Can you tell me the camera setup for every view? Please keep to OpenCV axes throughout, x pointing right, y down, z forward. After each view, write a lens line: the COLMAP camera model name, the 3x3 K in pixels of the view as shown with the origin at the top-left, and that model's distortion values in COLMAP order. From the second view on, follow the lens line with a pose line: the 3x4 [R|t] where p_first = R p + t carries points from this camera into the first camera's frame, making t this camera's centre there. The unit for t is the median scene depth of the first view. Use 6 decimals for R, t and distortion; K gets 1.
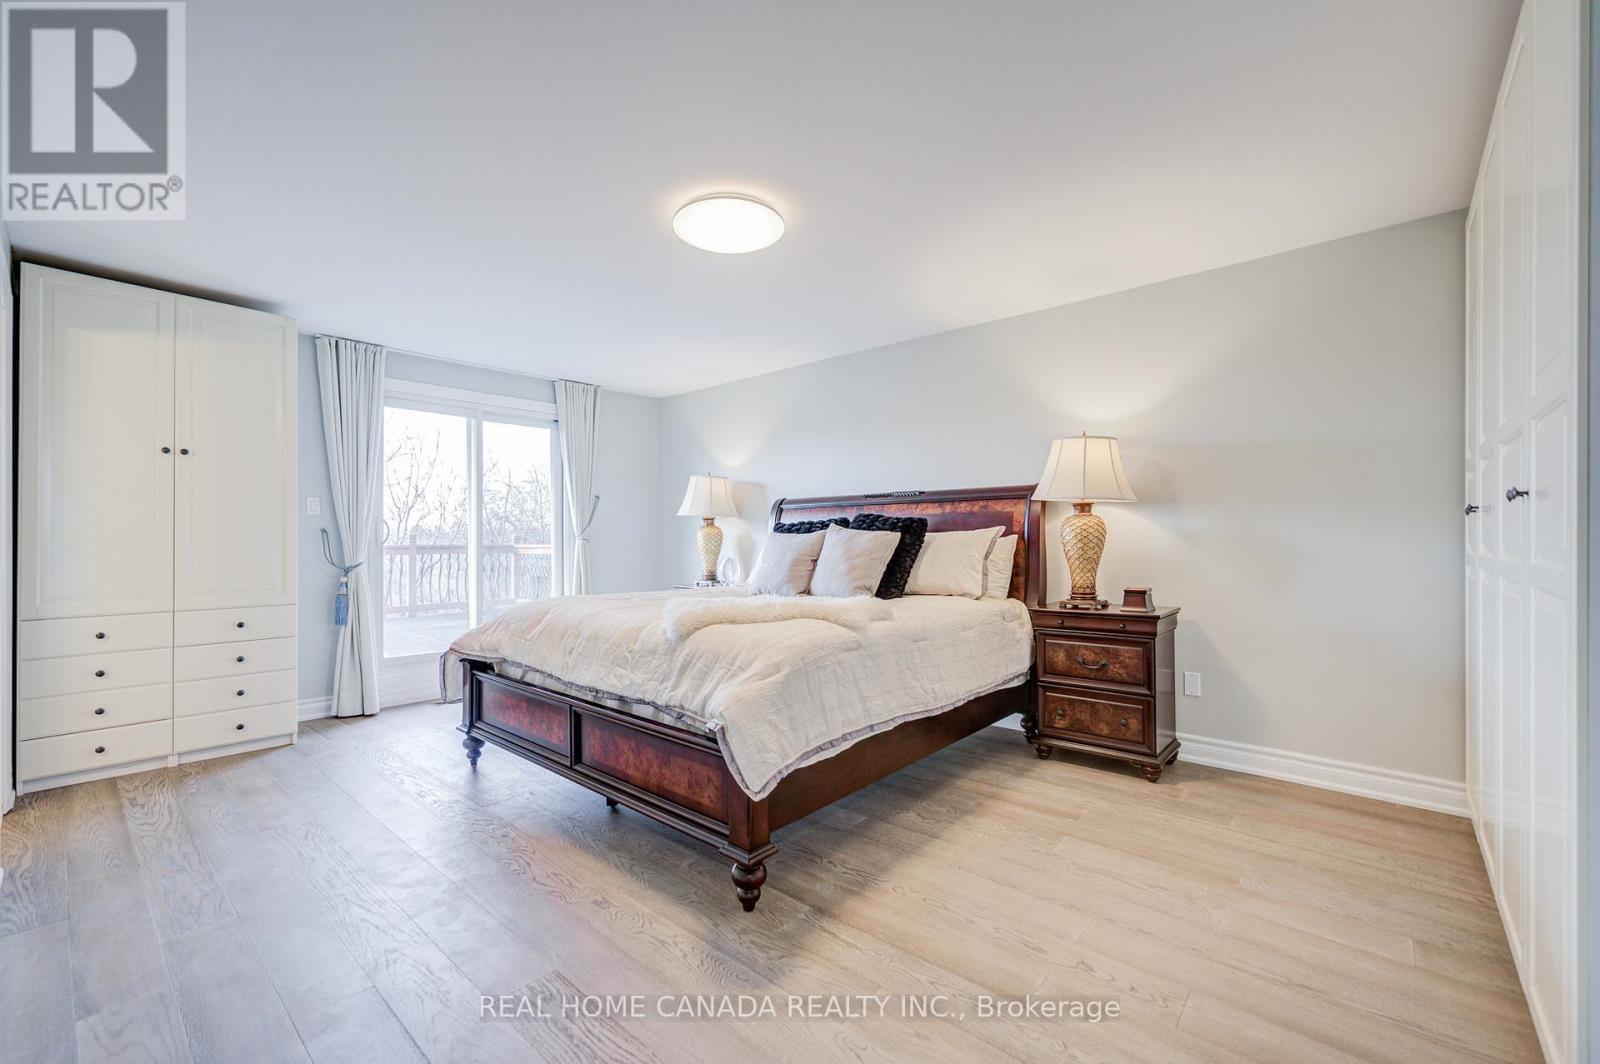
lens RADIAL K [[653.3, 0, 799.5], [0, 653.3, 546.4], [0, 0, 1]] dist [-0.020563, 0.000392]
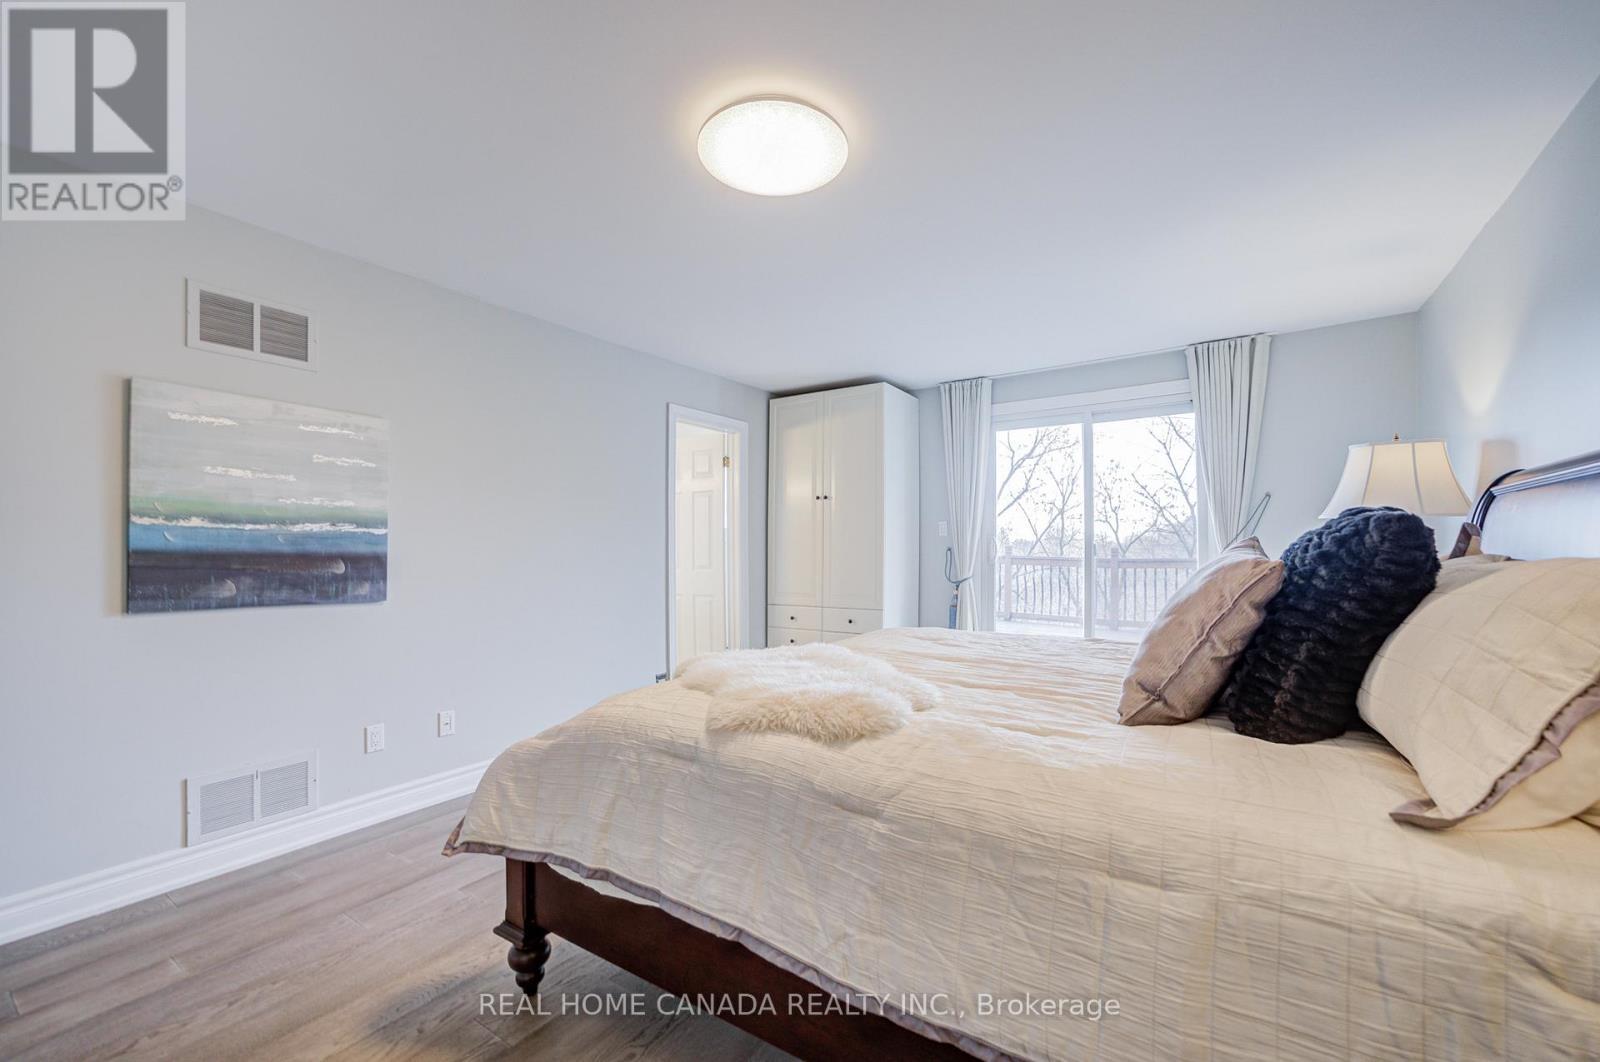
lens RADIAL K [[644.1, 0, 795.6], [0, 644.1, 552.3], [0, 0, 1]] dist [0.001569, 0.000796]
pose [[0.143761, 0.003534, -0.989606, 0.377253], [-0.006741, 0.999974, 0.002592, -0.019876], [0.989589, 0.006299, 0.143781, 0.555441]]
